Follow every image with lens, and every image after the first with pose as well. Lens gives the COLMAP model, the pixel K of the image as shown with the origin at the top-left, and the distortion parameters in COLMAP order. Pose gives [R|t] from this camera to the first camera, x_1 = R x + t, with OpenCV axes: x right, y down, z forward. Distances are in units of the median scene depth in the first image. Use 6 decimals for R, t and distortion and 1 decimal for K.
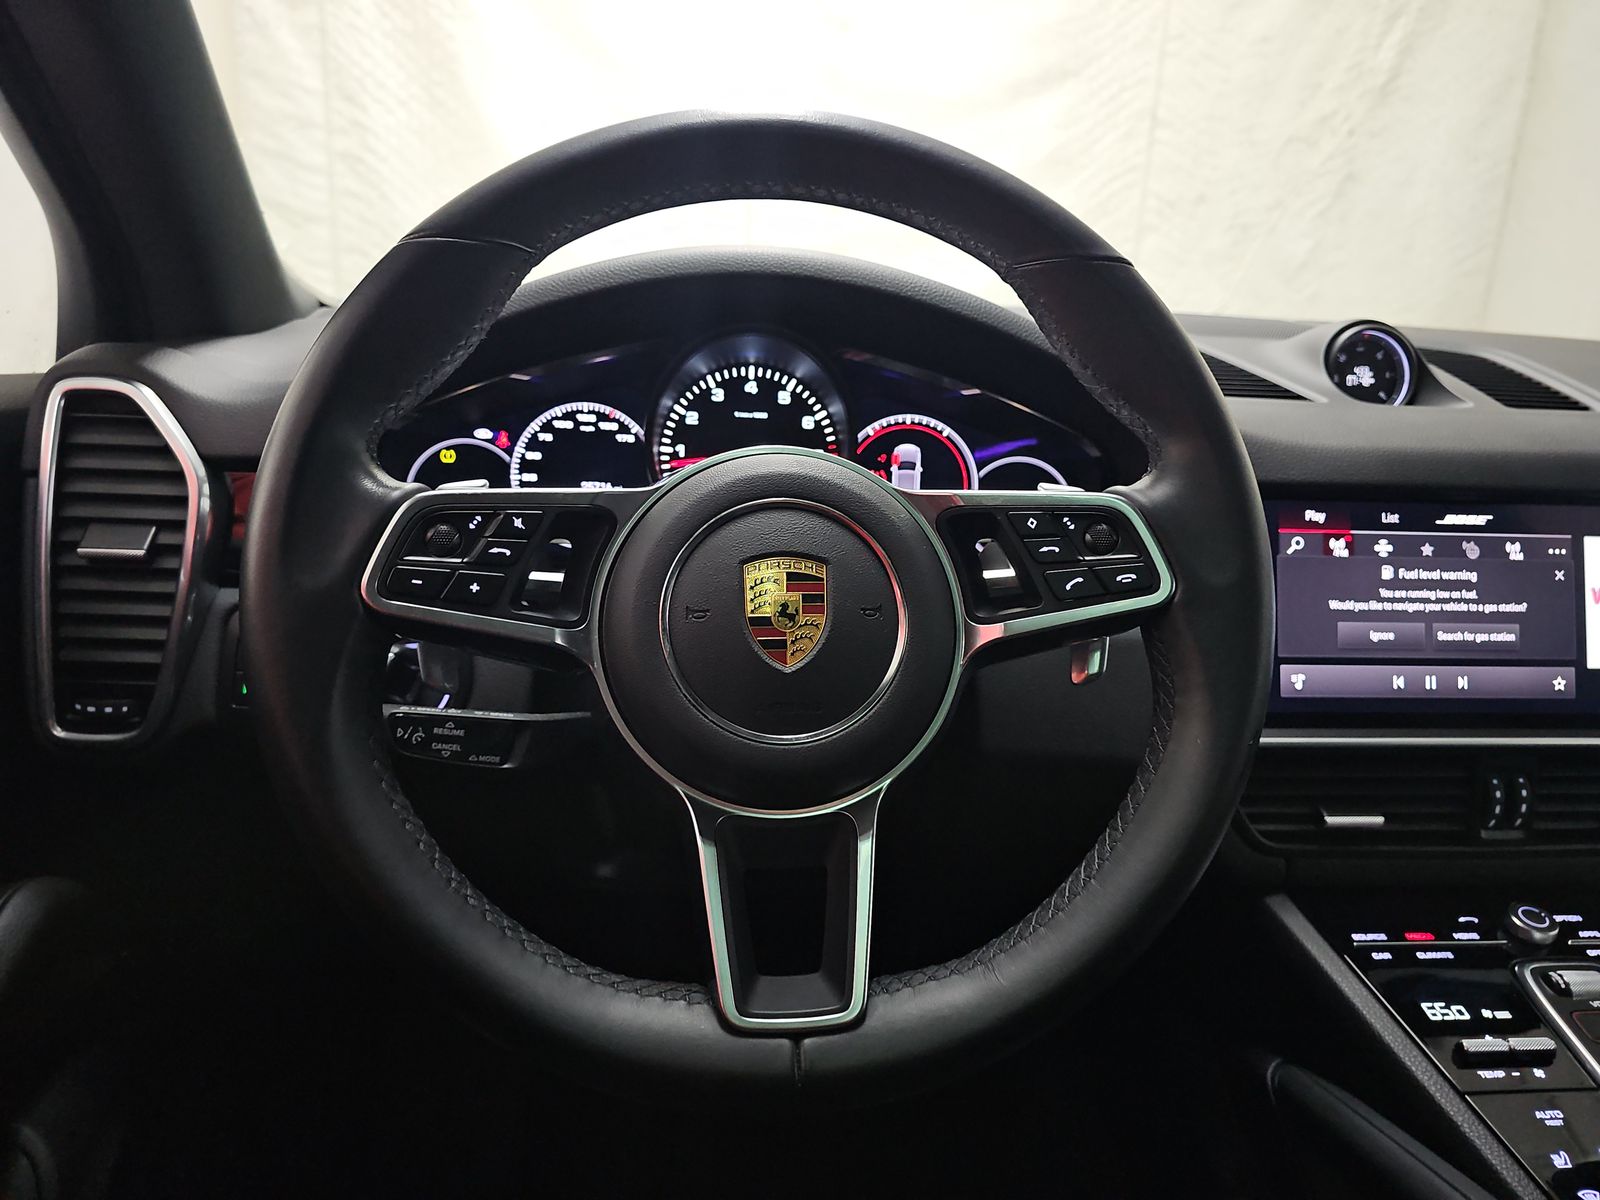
lens RADIAL K [[1064.2, 0, 794.0], [0, 1064.2, 597.3], [0, 0, 1]] dist [0.060555, -0.047630]
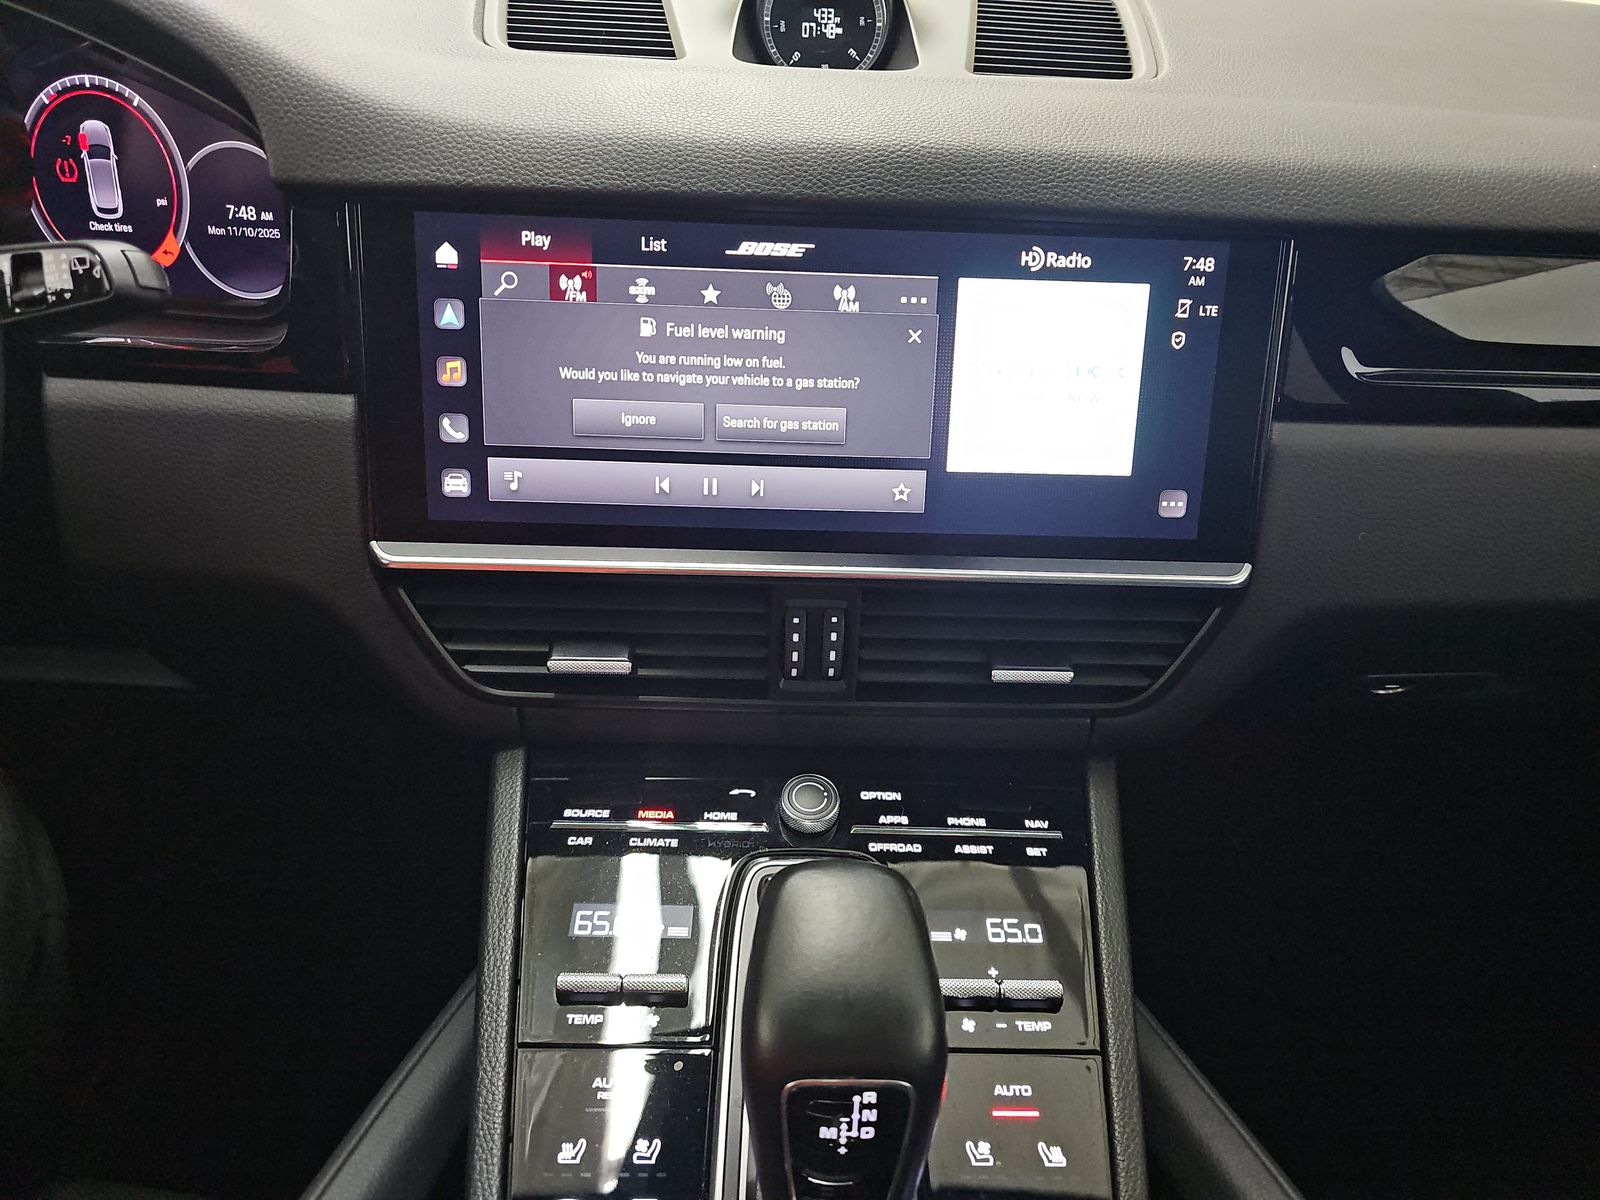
lens RADIAL K [[1064.2, 0, 794.0], [0, 1064.2, 597.3], [0, 0, 1]] dist [0.060555, -0.047630]
pose [[0.994991, 0.044043, -0.089742, 0.708093], [-0.019513, 0.966014, 0.257752, -0.034256], [0.098044, -0.254710, 0.962034, 0.296161]]
